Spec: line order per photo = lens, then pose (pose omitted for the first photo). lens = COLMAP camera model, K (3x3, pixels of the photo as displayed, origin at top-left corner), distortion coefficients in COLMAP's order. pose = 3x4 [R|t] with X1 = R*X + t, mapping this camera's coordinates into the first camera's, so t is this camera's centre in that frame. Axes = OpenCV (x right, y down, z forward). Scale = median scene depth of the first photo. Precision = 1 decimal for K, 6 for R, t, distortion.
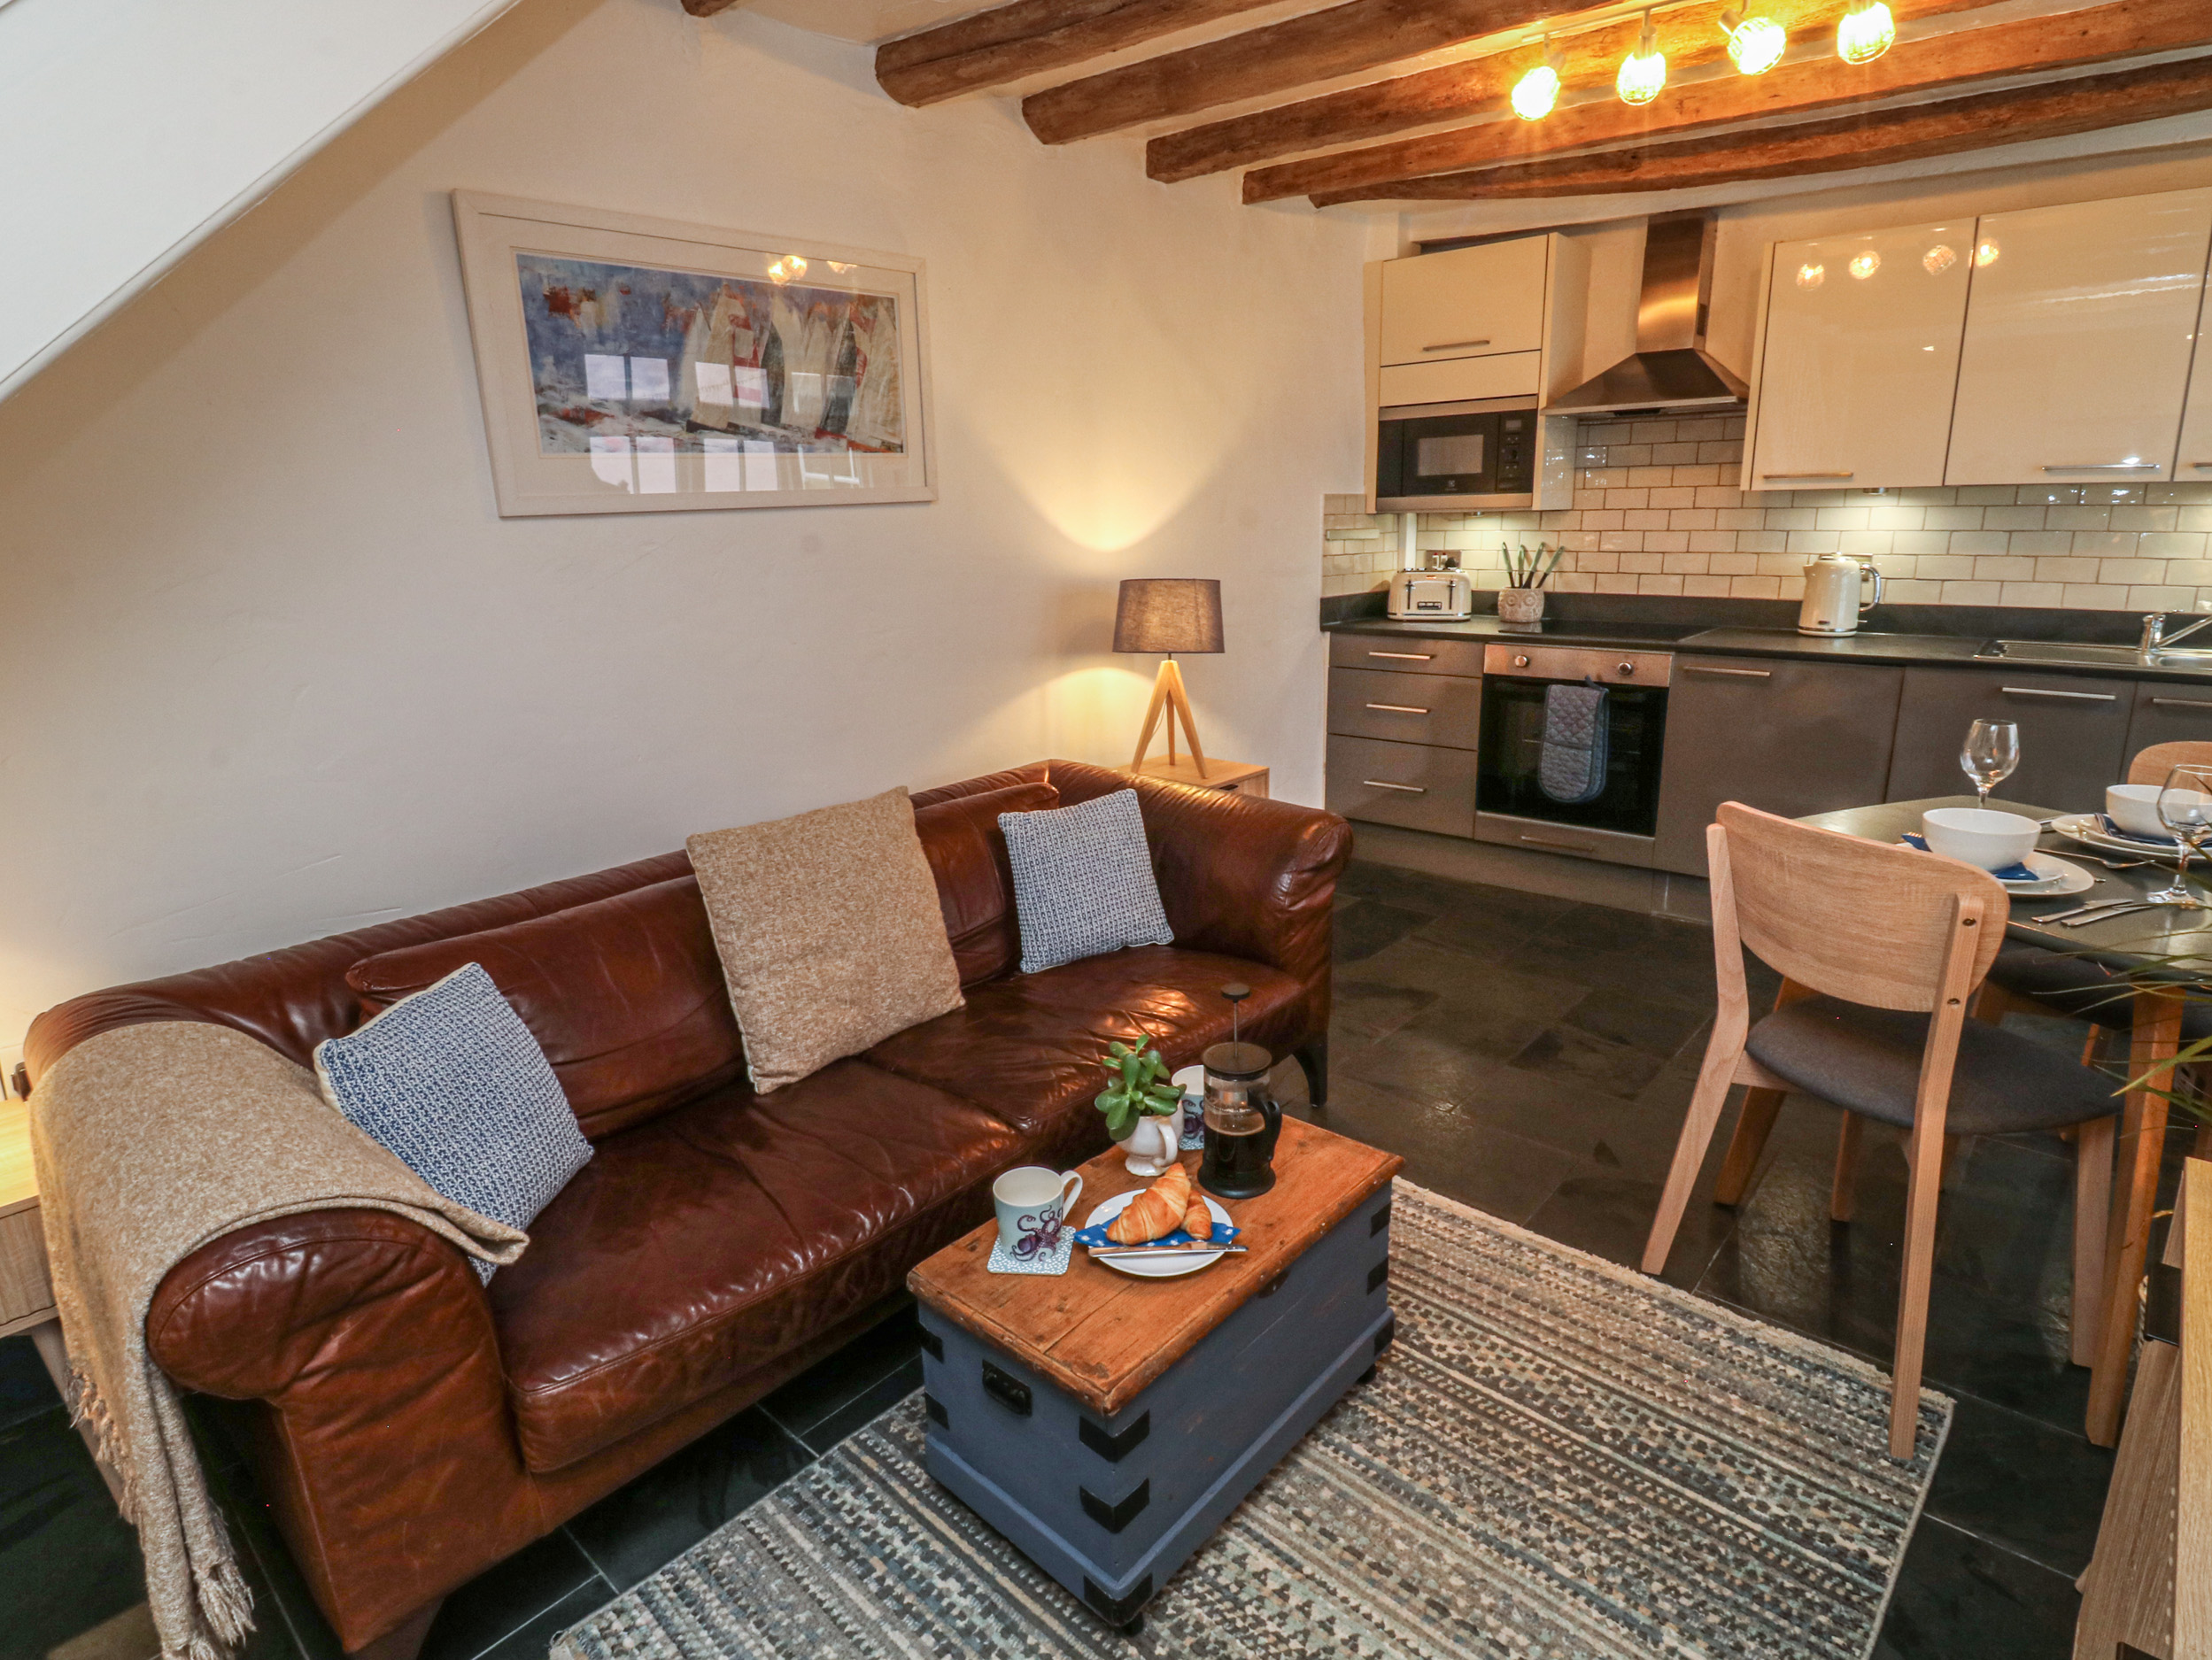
lens RADIAL K [[1181.1, 0, 1108.2], [0, 1181.1, 833.0], [0, 0, 1]] dist [-0.004636, -0.001742]
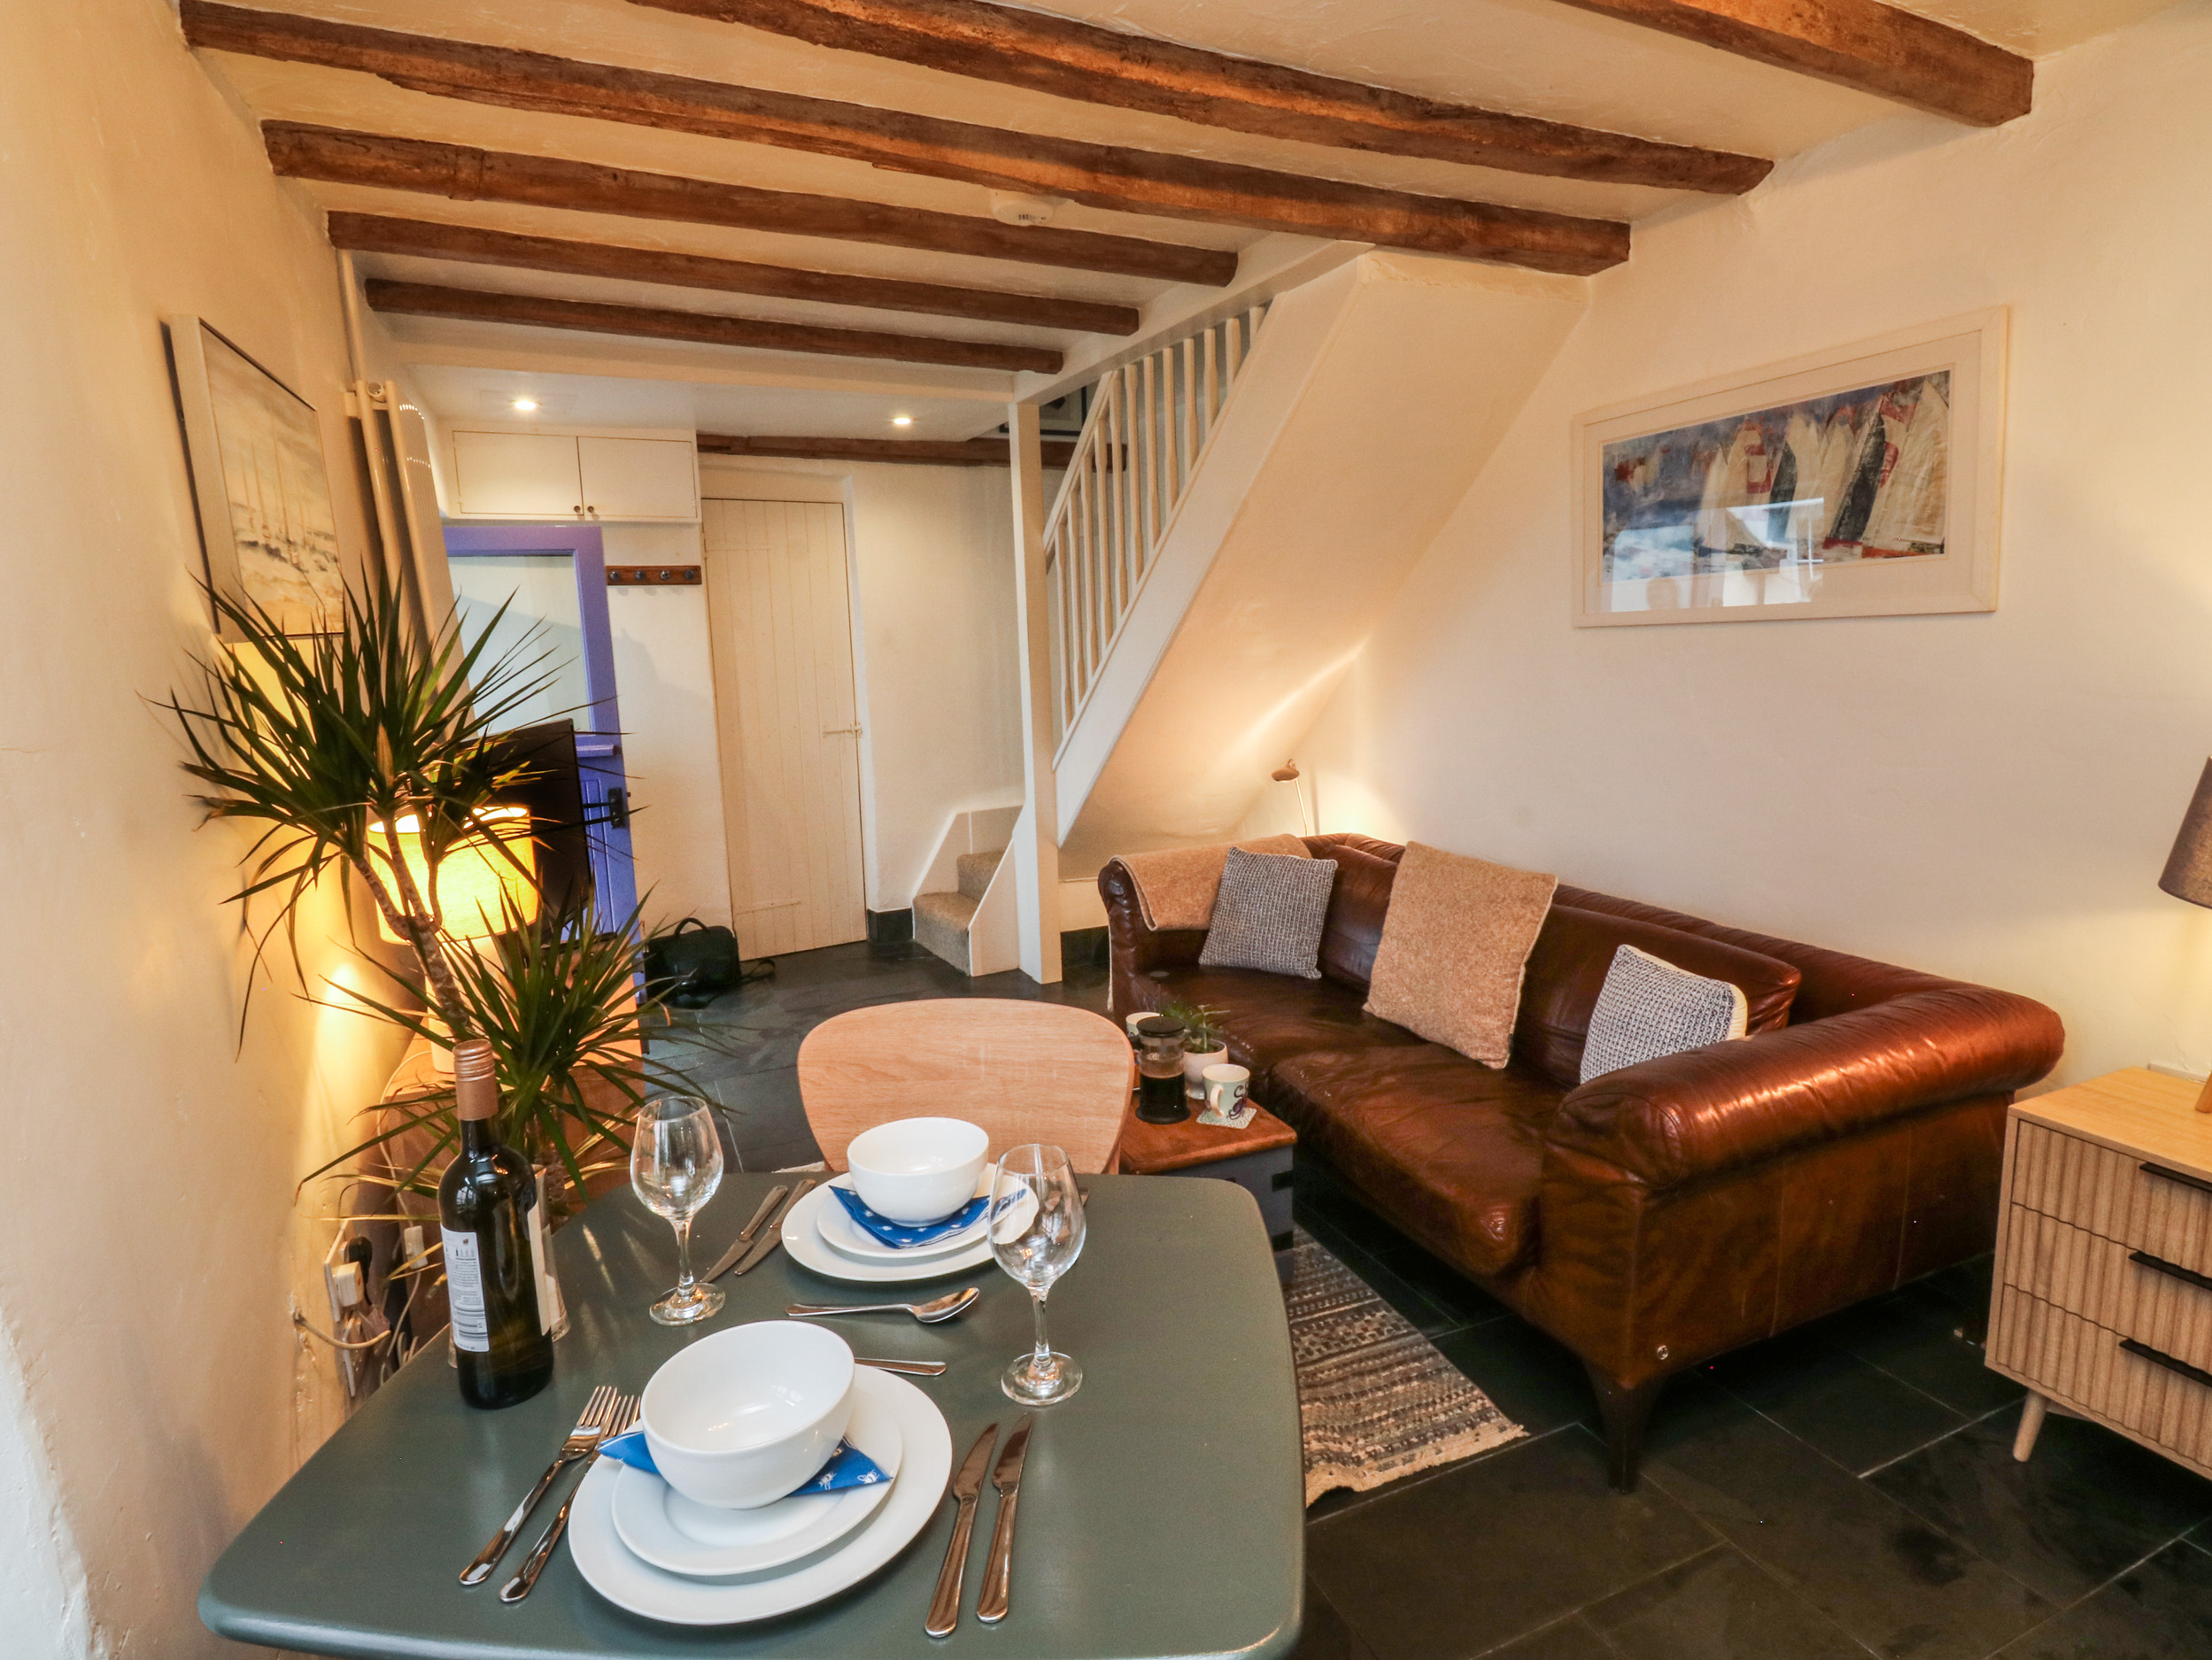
lens RADIAL K [[1181.1, 0, 1113.3], [0, 1181.1, 827.1], [0, 0, 1]] dist [-0.004636, -0.001742]
pose [[-0.412231, 0.178118, -0.893498, 0.911980], [-0.209676, 0.935831, 0.283294, -0.287834], [0.886624, 0.304128, -0.348432, 0.937428]]
